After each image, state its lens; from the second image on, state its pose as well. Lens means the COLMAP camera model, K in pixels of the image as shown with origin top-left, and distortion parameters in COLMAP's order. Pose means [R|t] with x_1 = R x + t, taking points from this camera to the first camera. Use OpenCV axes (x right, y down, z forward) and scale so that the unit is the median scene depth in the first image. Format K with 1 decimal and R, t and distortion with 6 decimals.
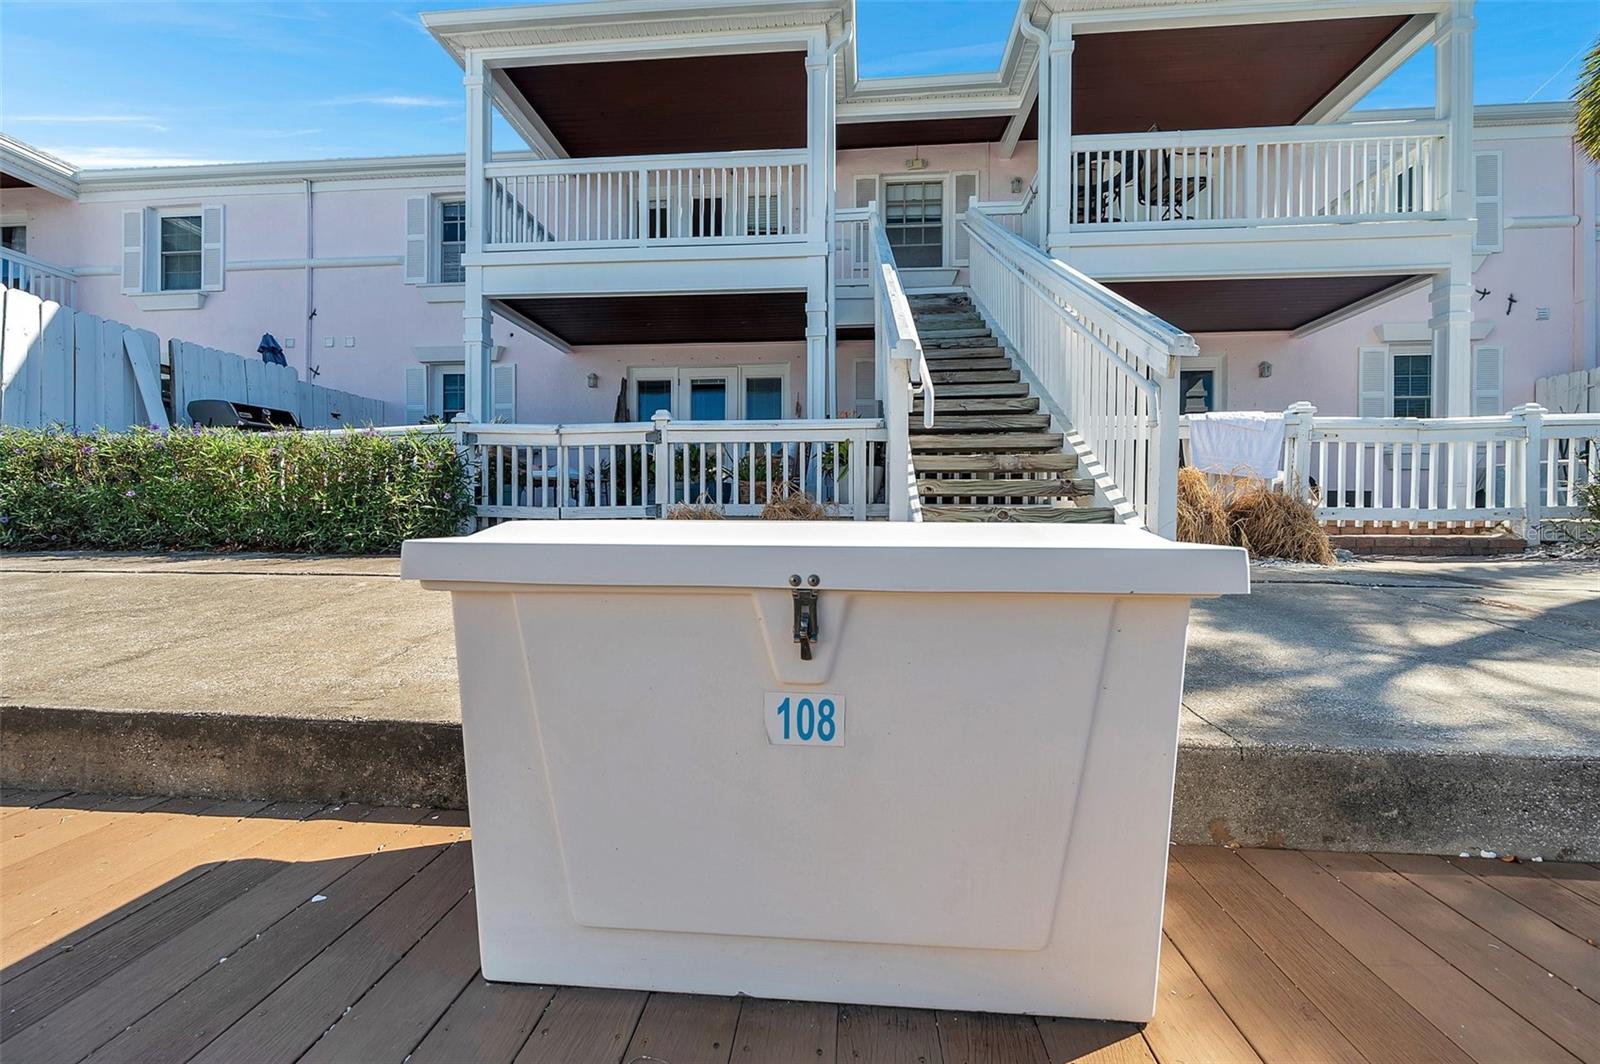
lens RADIAL K [[629.6, 0, 801.5], [0, 629.6, 530.5], [0, 0, 1]] dist [-0.000184, -0.000075]
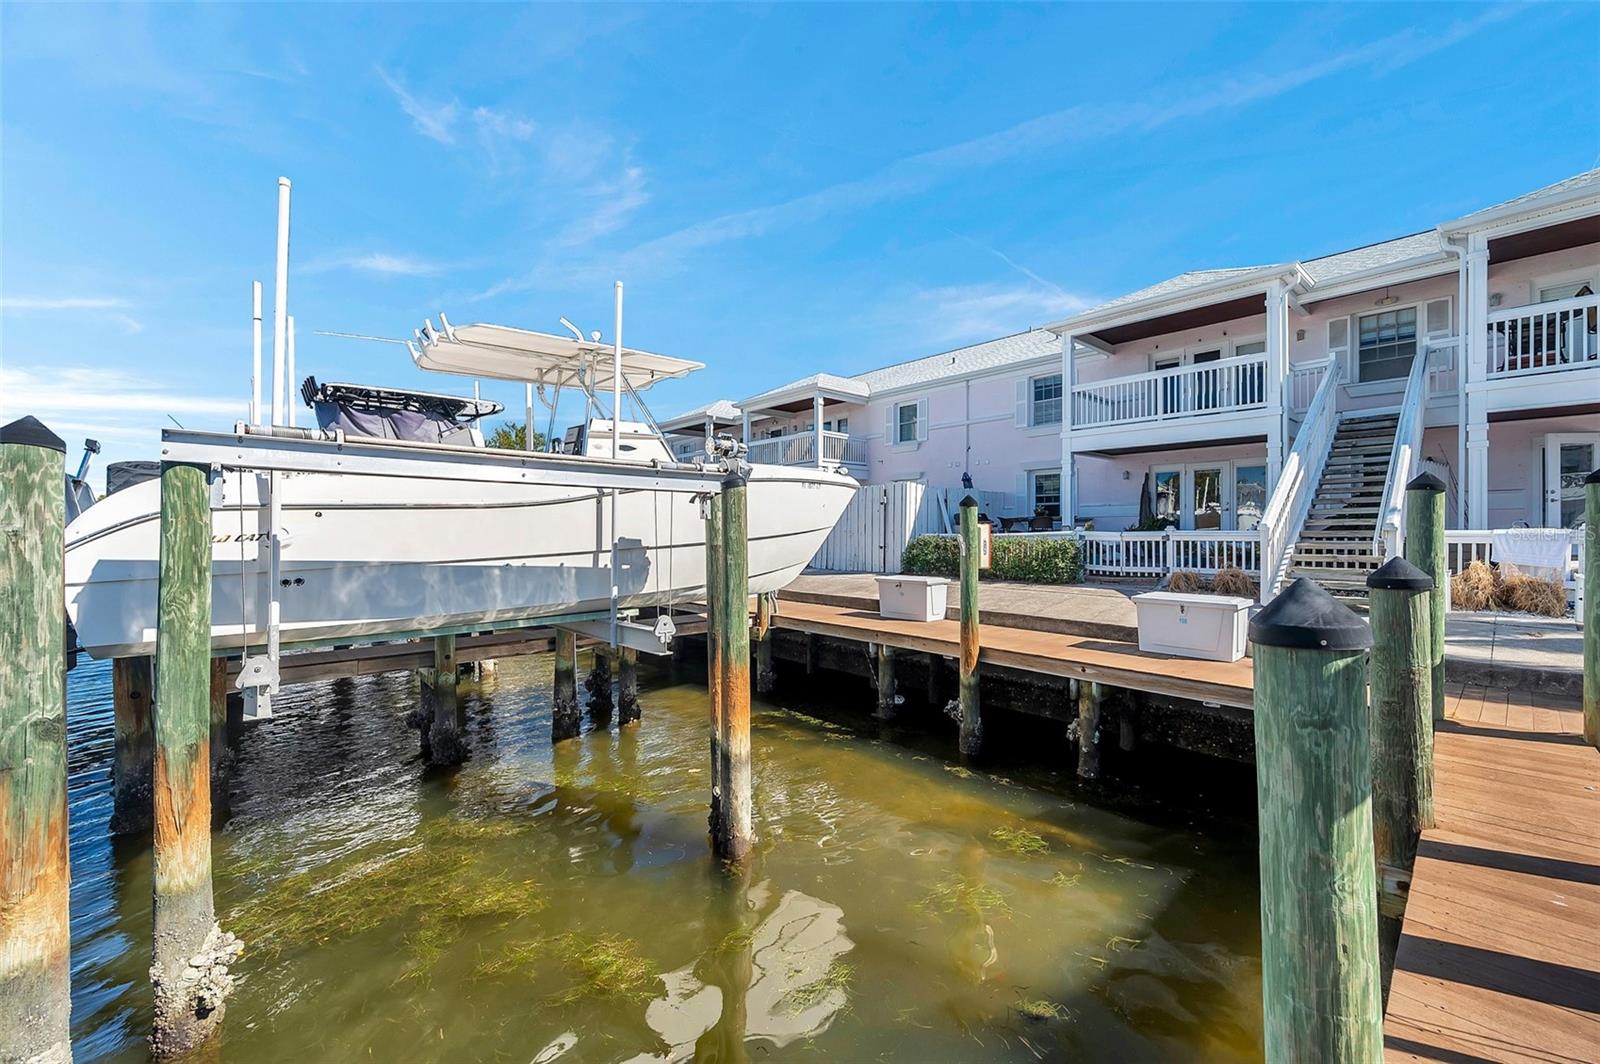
lens RADIAL K [[629.6, 0, 801.5], [0, 629.6, 530.5], [0, 0, 1]] dist [-0.000184, -0.000075]
pose [[0.721629, -0.008137, -0.692232, 0.262470], [-0.000871, 0.999919, -0.012662, -0.095906], [0.692279, 0.009740, 0.721564, -1.044004]]
